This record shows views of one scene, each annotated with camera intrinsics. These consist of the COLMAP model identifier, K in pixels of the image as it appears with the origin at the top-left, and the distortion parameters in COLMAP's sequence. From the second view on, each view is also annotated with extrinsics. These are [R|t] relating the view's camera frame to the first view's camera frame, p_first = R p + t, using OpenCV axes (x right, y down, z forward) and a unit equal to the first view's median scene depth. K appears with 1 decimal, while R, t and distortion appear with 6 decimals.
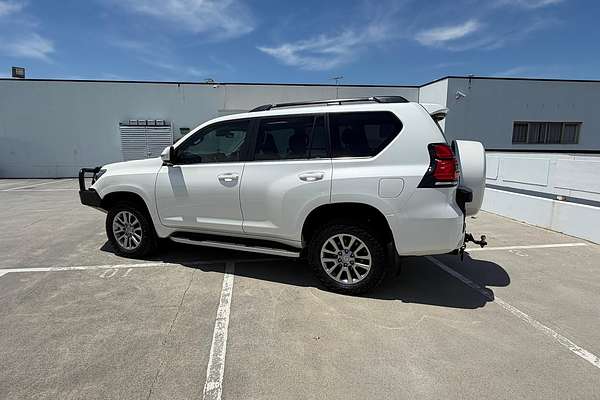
lens RADIAL K [[333.5, 0, 297.9], [0, 333.5, 200.0], [0, 0, 1]] dist [-0.000074, -0.000146]
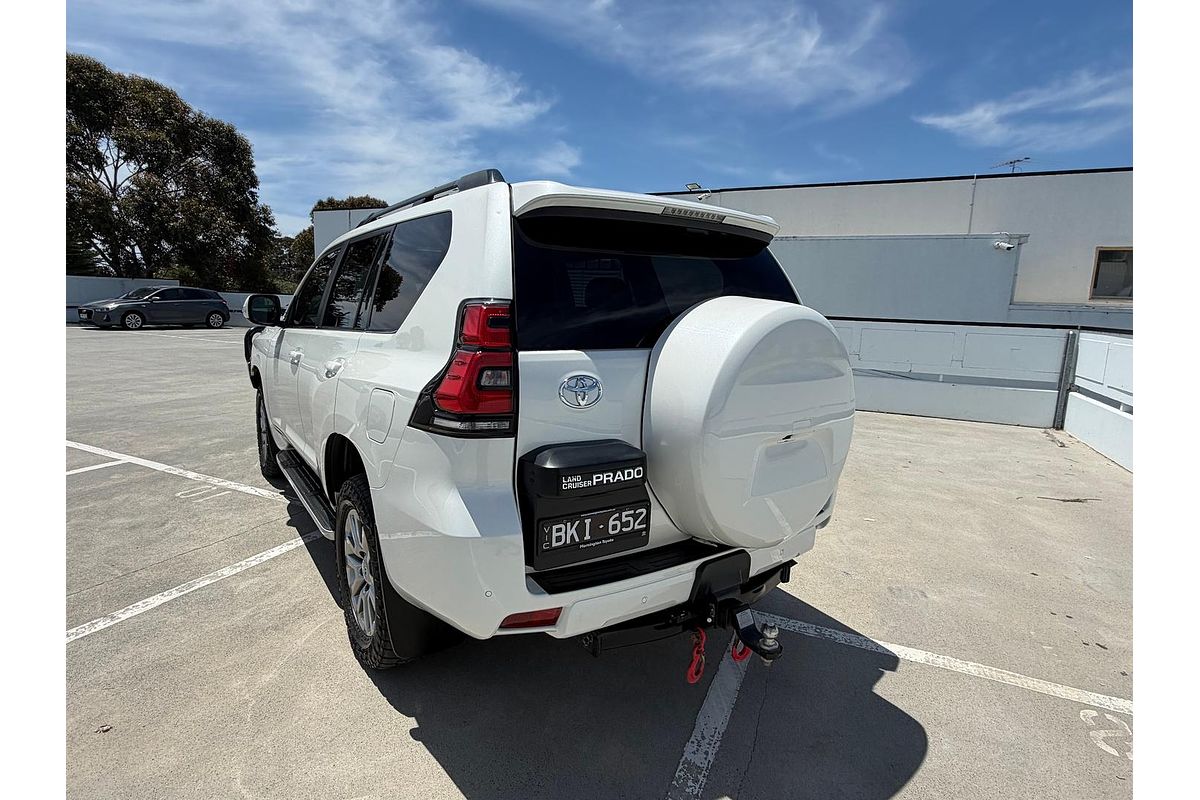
lens RADIAL K [[593.0, 0, 591.9], [0, 593.0, 395.0], [0, 0, 1]] dist [-0.000294, 0.000060]
pose [[0.835193, 0.115478, -0.537697, 0.792993], [-0.123354, 0.992130, 0.021470, -0.097493], [0.535945, 0.048396, 0.842865, 0.545714]]
